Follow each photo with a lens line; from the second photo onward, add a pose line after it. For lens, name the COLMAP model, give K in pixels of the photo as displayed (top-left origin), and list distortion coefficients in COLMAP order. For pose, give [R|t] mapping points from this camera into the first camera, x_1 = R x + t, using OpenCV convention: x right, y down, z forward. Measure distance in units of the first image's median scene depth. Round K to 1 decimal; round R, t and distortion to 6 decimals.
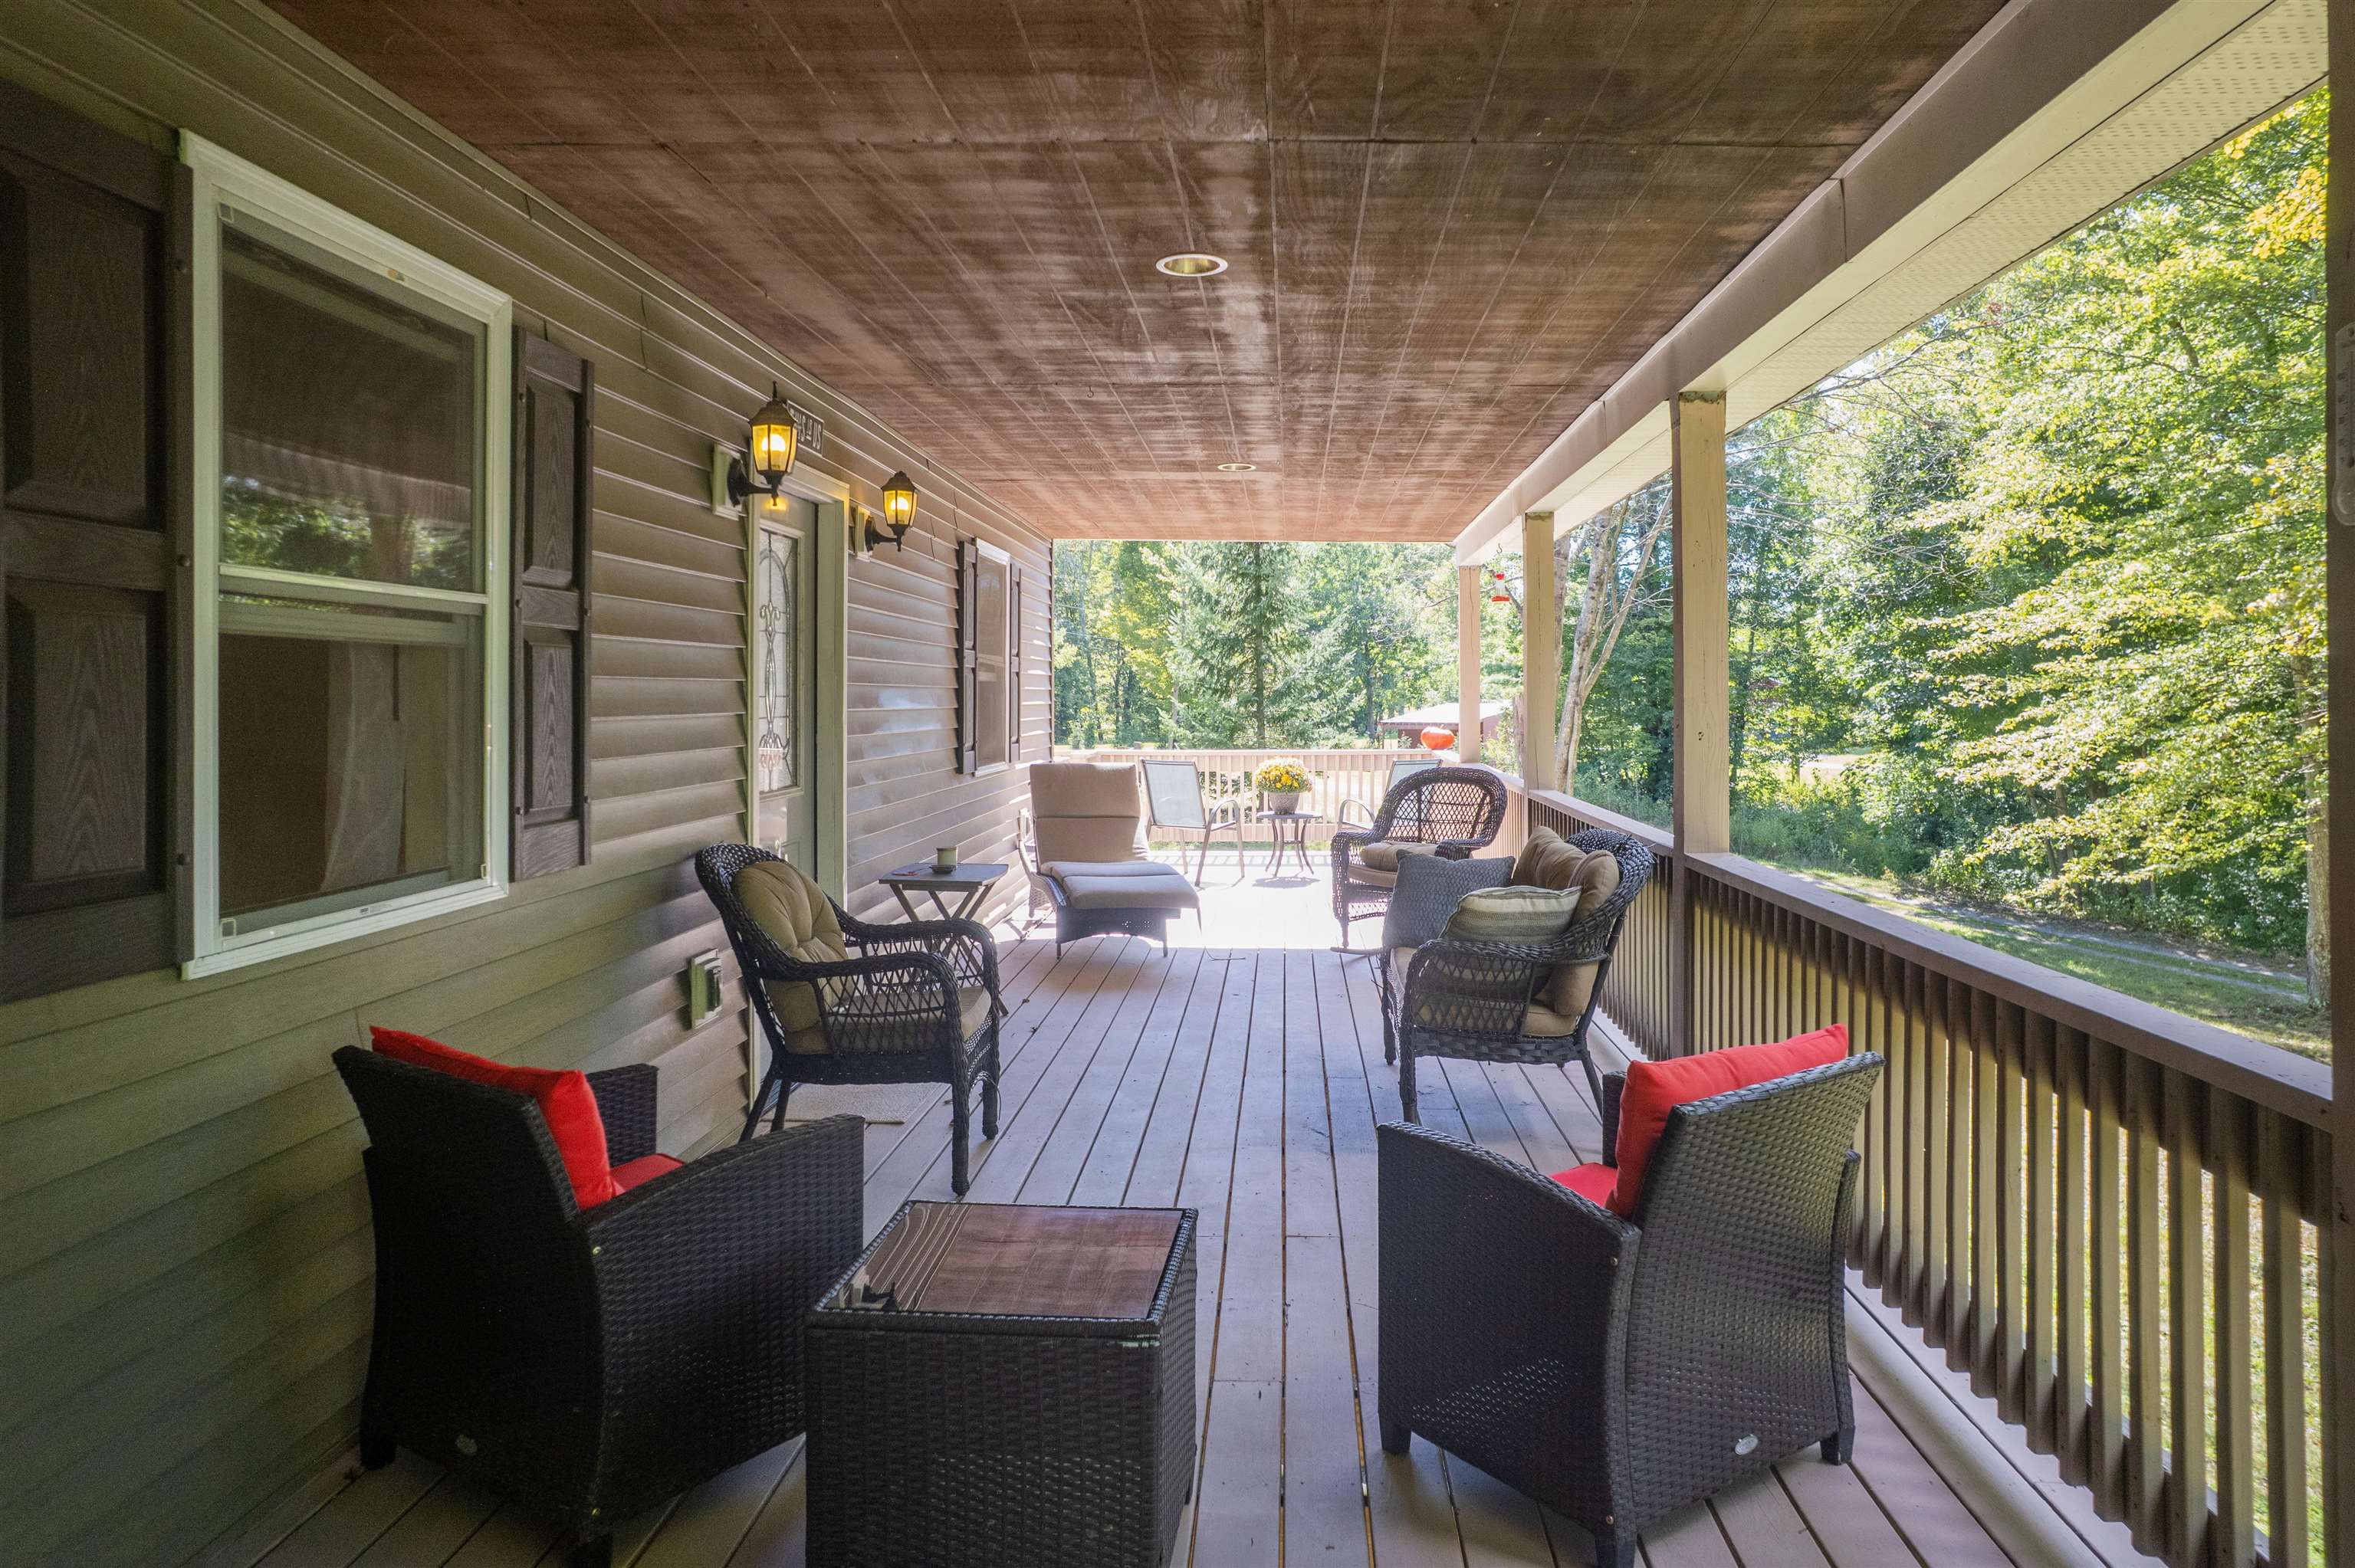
lens RADIAL K [[1519.7, 0, 1182.5], [0, 1519.7, 680.8], [0, 0, 1]] dist [-0.054364, -0.000044]
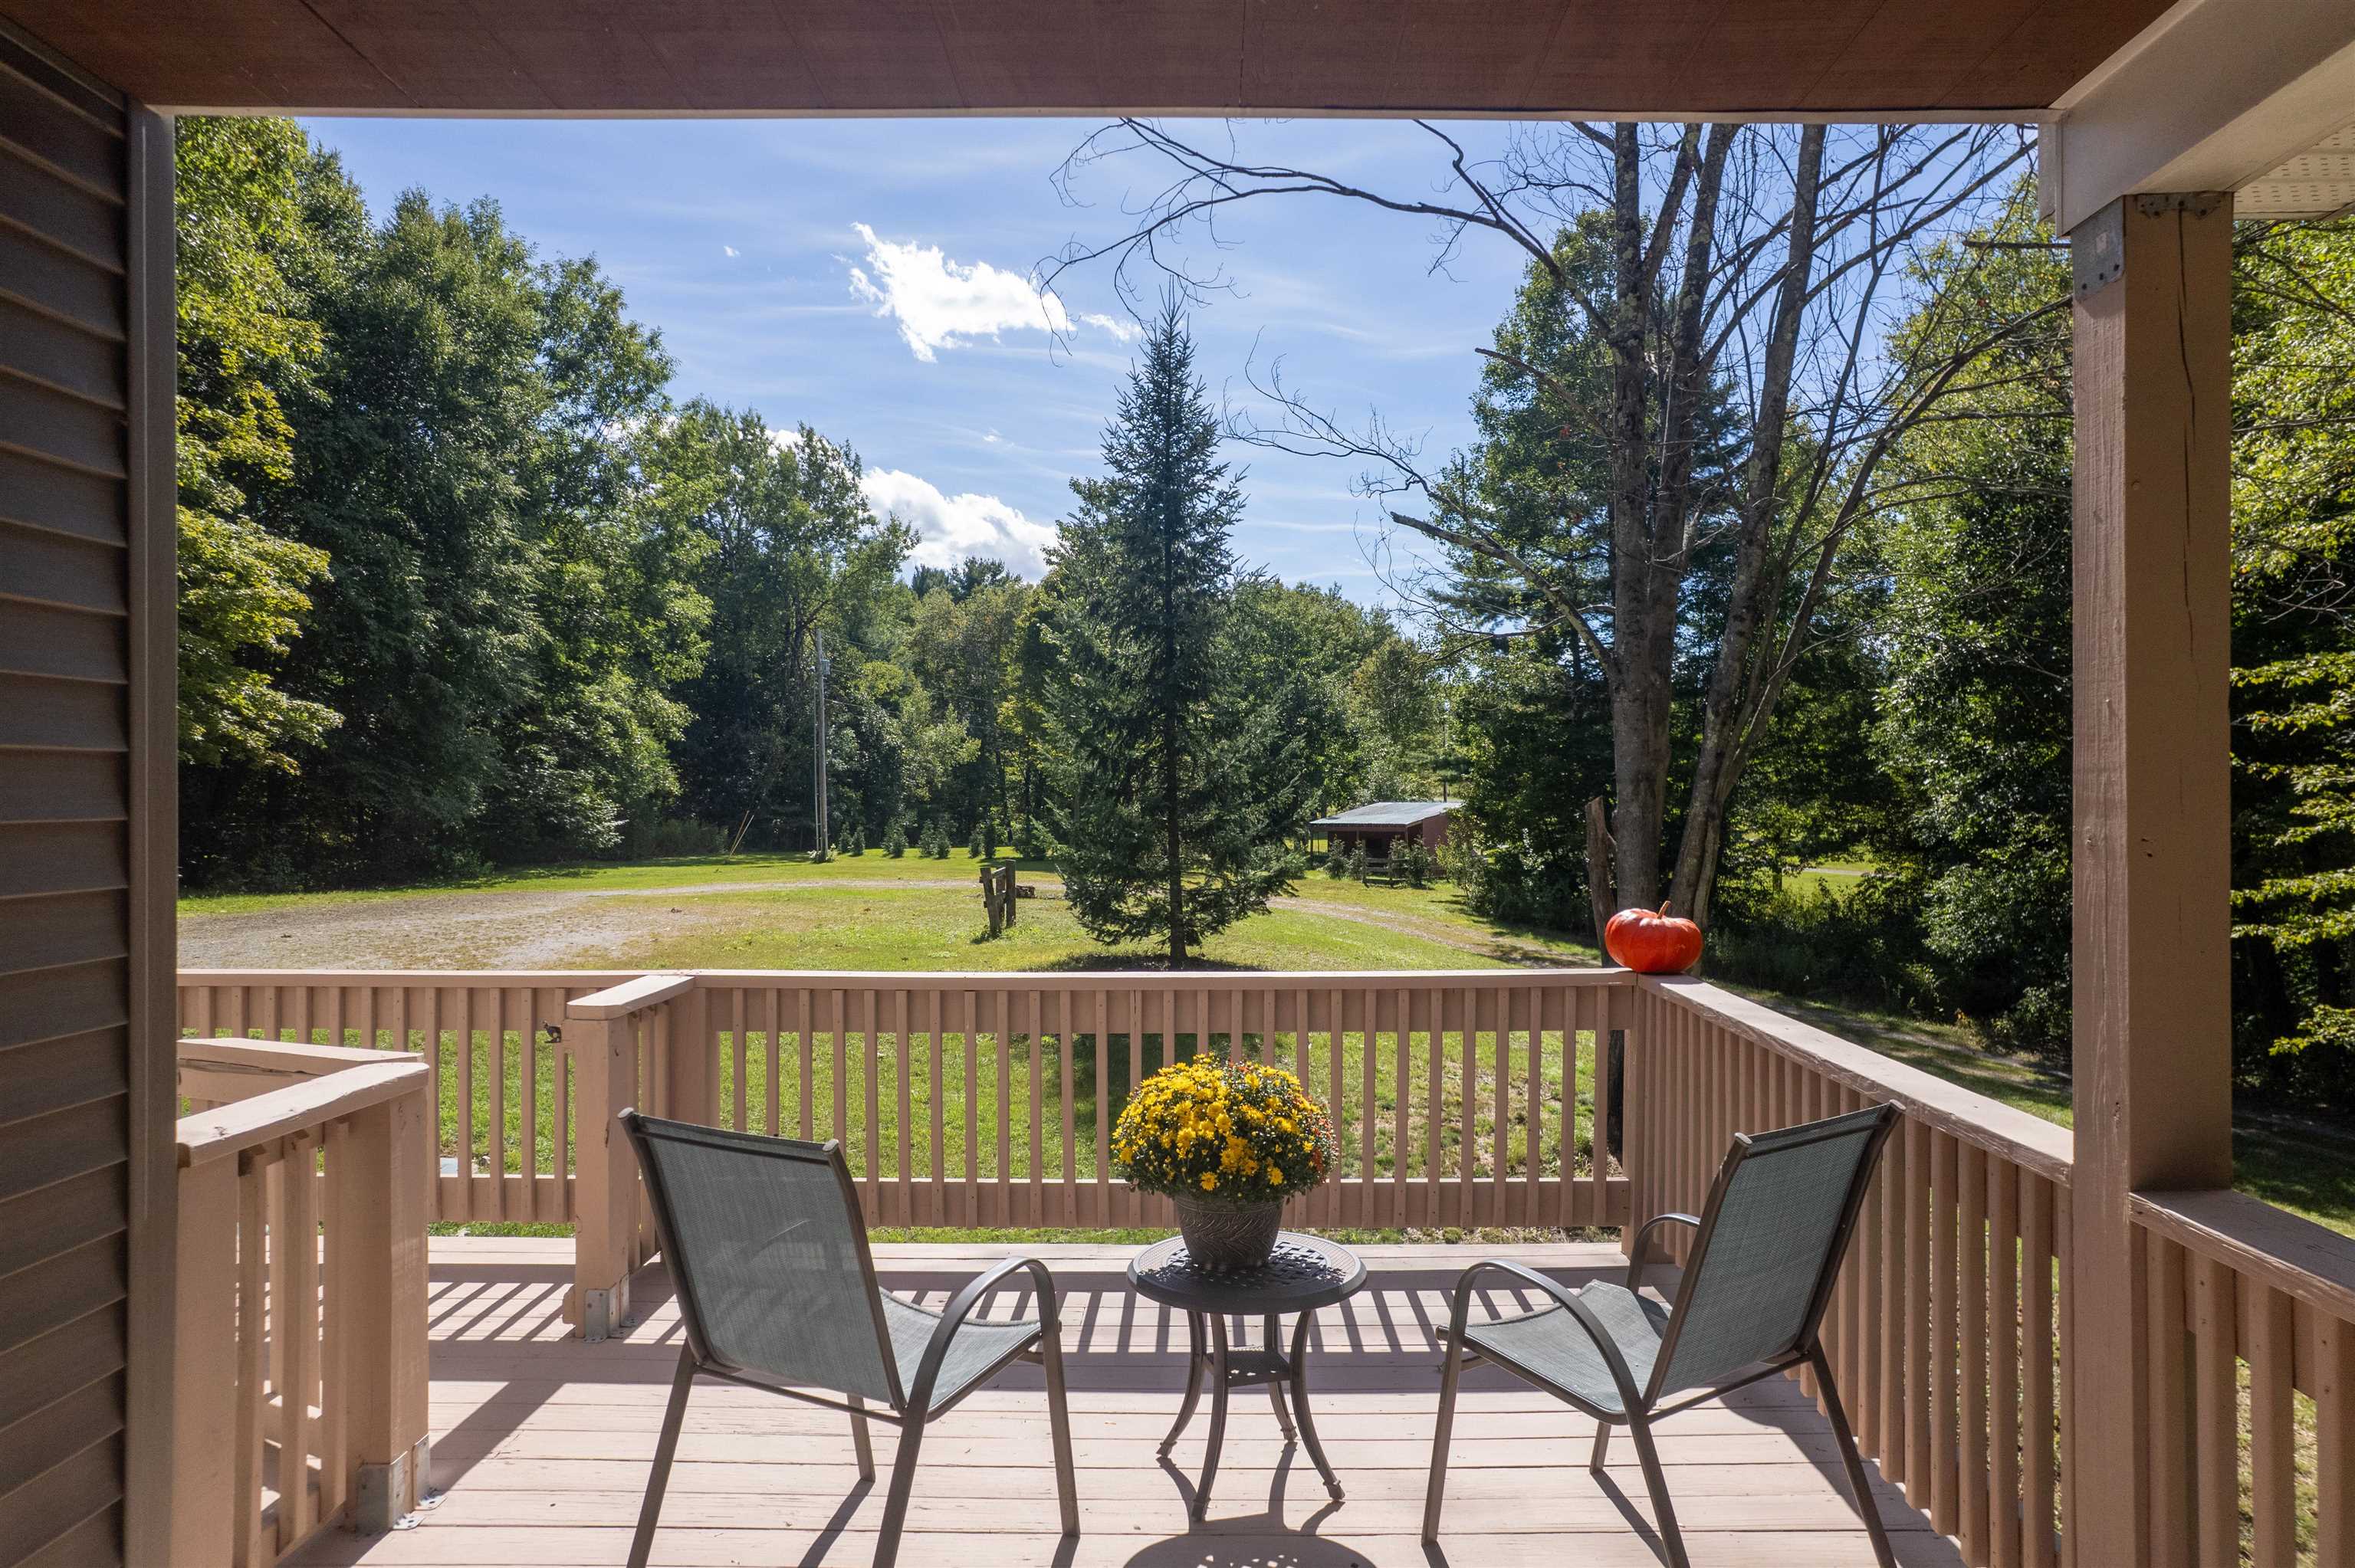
lens RADIAL K [[1519.7, 0, 1182.5], [0, 1519.7, 680.8], [0, 0, 1]] dist [-0.054364, -0.000044]
pose [[0.998582, 0.002133, 0.053188, 0.017201], [0.001262, 0.997968, -0.063698, -0.000214], [-0.053215, 0.063675, 0.996551, 0.285114]]
